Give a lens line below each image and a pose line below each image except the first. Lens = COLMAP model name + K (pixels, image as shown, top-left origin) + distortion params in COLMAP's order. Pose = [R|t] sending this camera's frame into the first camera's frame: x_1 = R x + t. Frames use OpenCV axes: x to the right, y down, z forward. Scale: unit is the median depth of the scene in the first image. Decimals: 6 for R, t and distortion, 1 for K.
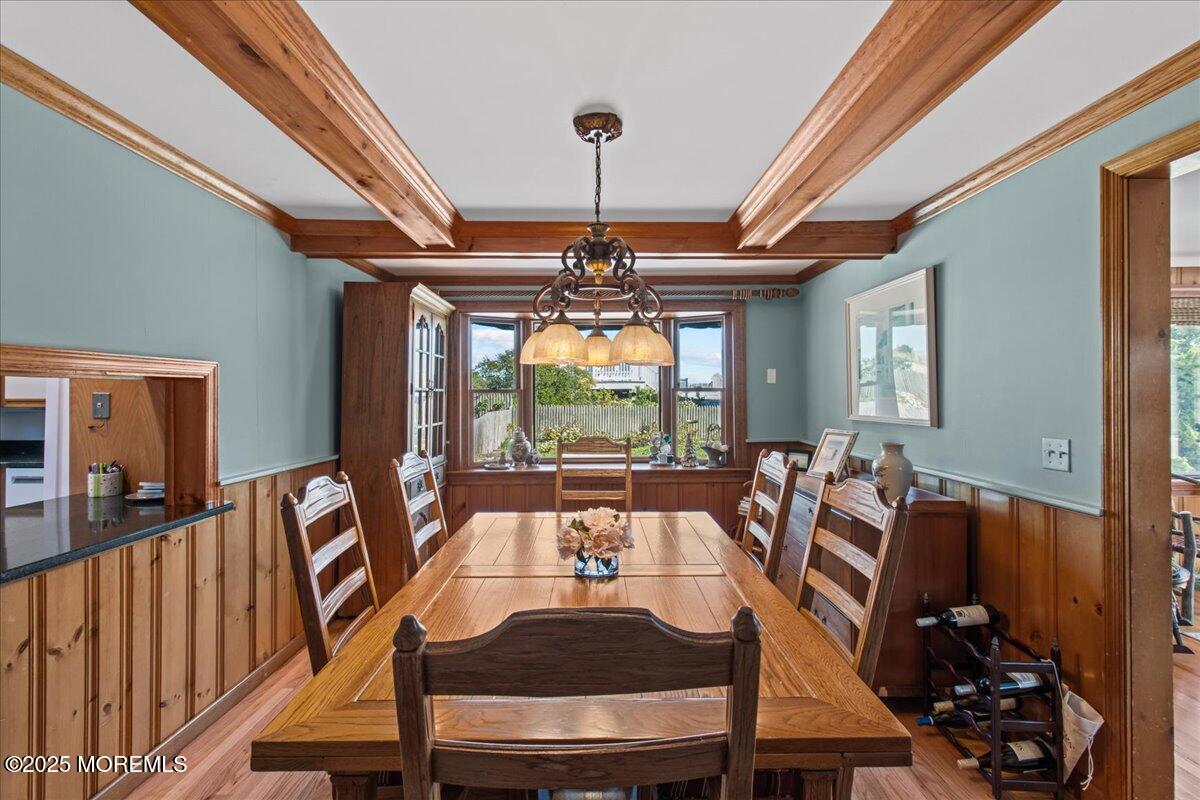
lens RADIAL K [[555.6, 0, 599.1], [0, 555.6, 390.9], [0, 0, 1]] dist [0.000187, -0.000079]
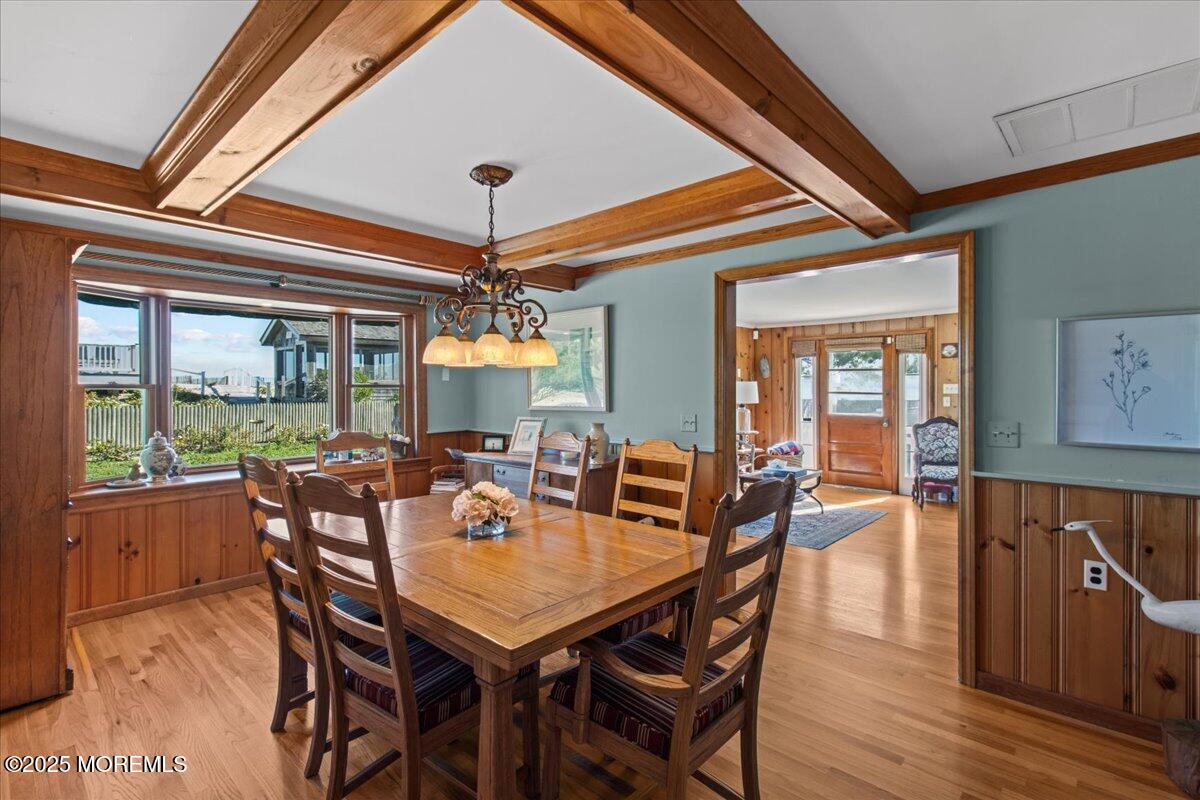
lens RADIAL K [[555.6, 0, 599.1], [0, 555.6, 390.9], [0, 0, 1]] dist [0.000187, -0.000079]
pose [[0.679831, -0.000313, 0.733369, -0.407440], [-0.003724, 0.999986, 0.003880, 0.001926], [-0.733359, -0.005369, 0.679820, -0.011725]]
